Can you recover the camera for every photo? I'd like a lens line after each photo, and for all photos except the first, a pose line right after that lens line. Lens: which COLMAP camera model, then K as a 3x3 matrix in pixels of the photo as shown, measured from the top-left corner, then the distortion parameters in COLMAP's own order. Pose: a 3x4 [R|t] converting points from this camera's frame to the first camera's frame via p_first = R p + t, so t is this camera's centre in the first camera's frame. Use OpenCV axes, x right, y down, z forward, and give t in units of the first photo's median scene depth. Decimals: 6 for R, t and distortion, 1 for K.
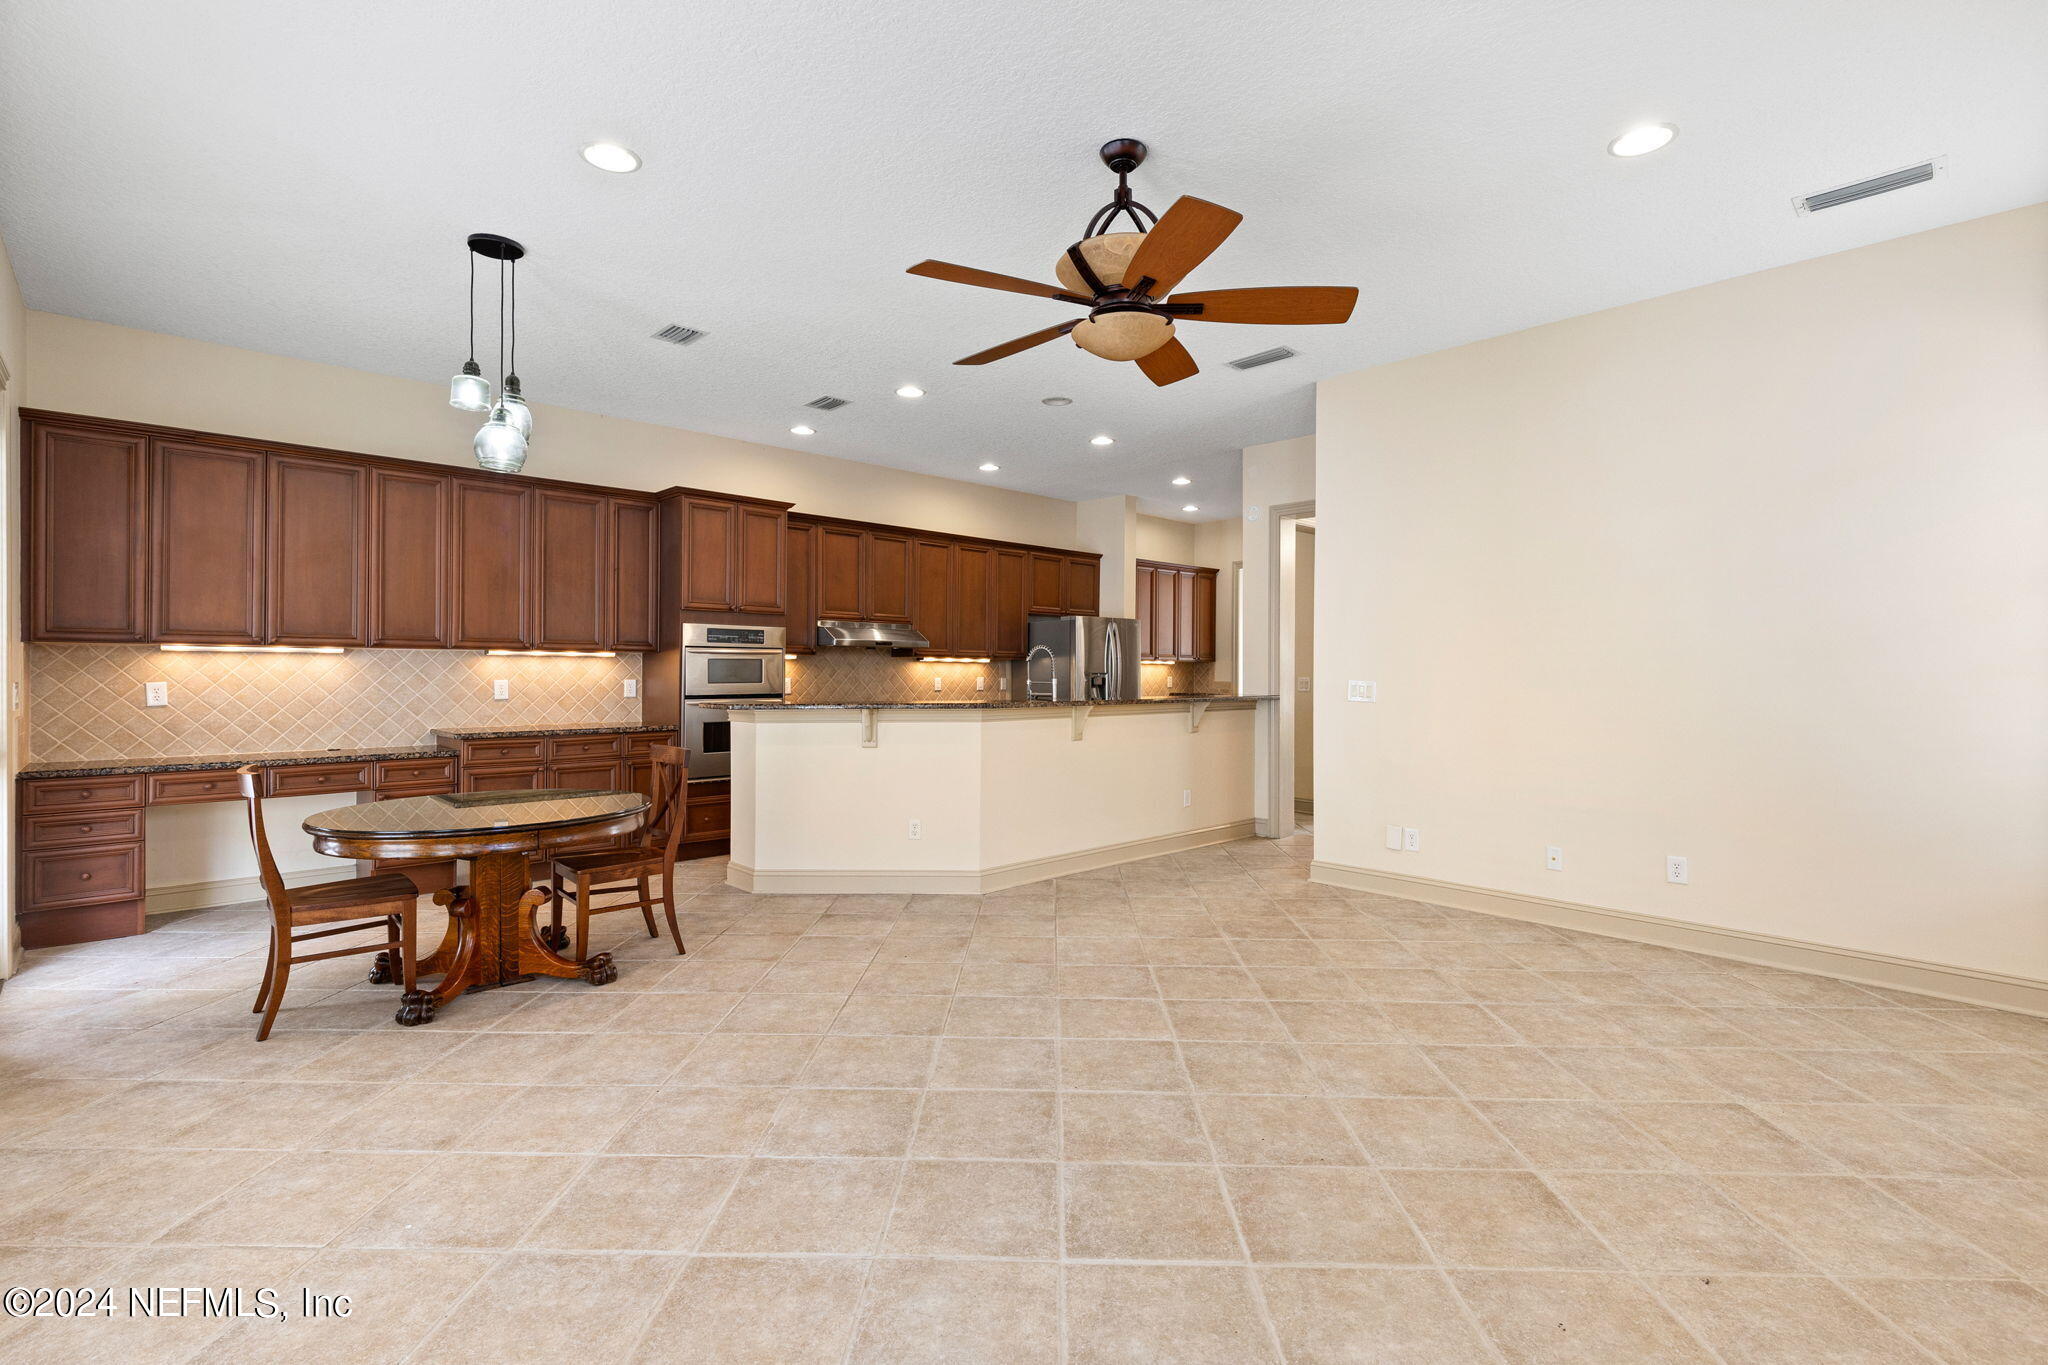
lens RADIAL K [[939.5, 0, 1032.0], [0, 939.5, 673.1], [0, 0, 1]] dist [-0.012264, 0.000193]
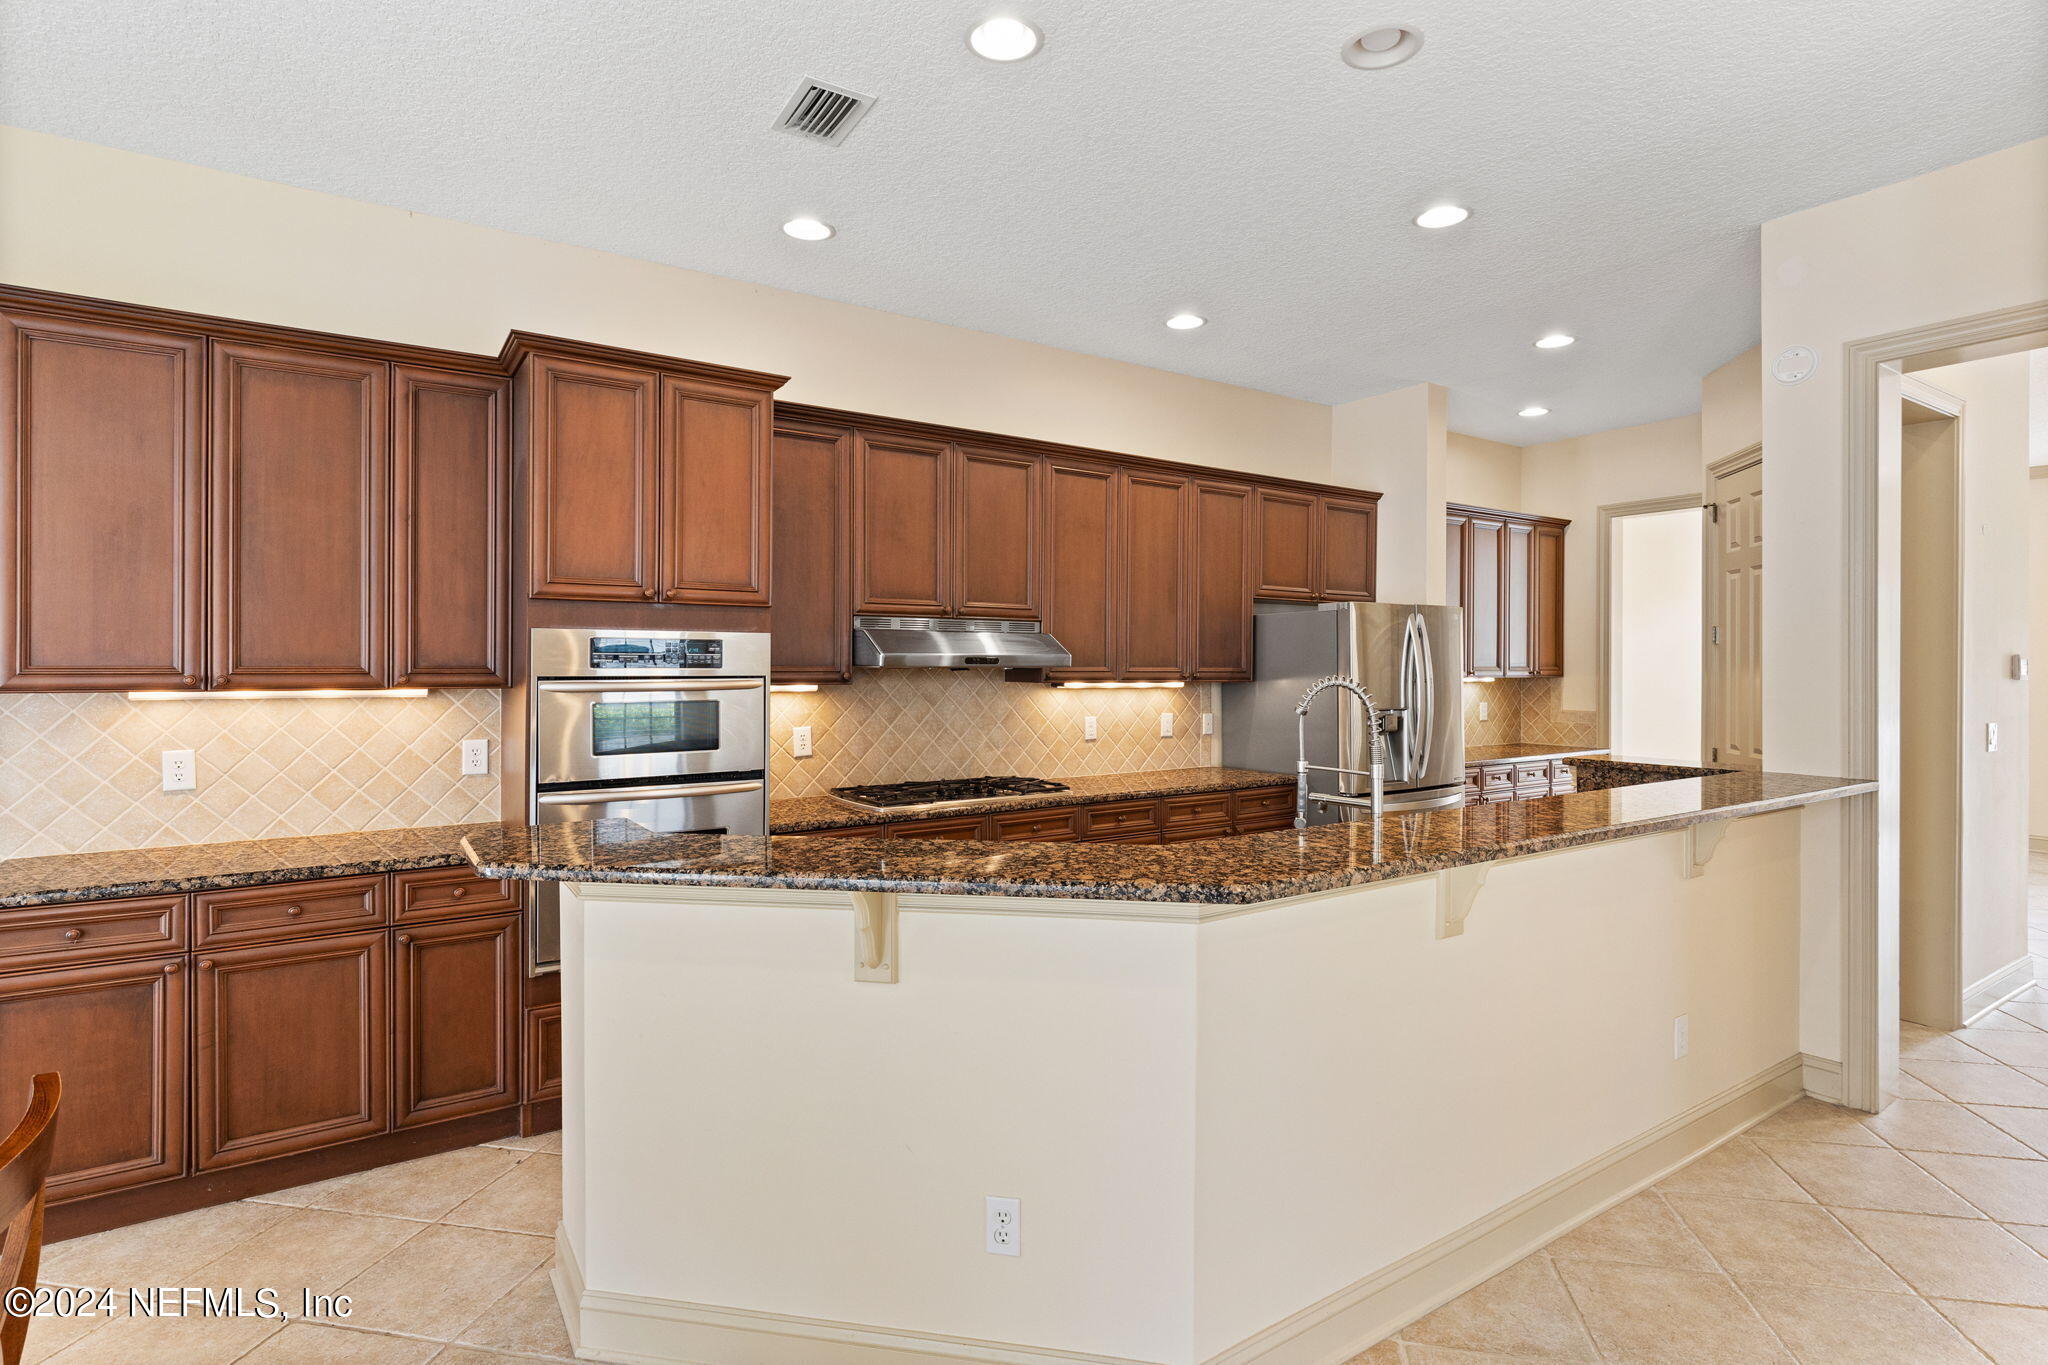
lens RADIAL K [[939.5, 0, 1024.0], [0, 939.5, 672.1], [0, 0, 1]] dist [-0.012264, 0.000193]
pose [[0.982507, -0.001005, -0.186223, -0.040166], [0.002753, 0.999955, 0.009127, -0.030101], [0.186206, -0.009480, 0.982465, 0.505431]]
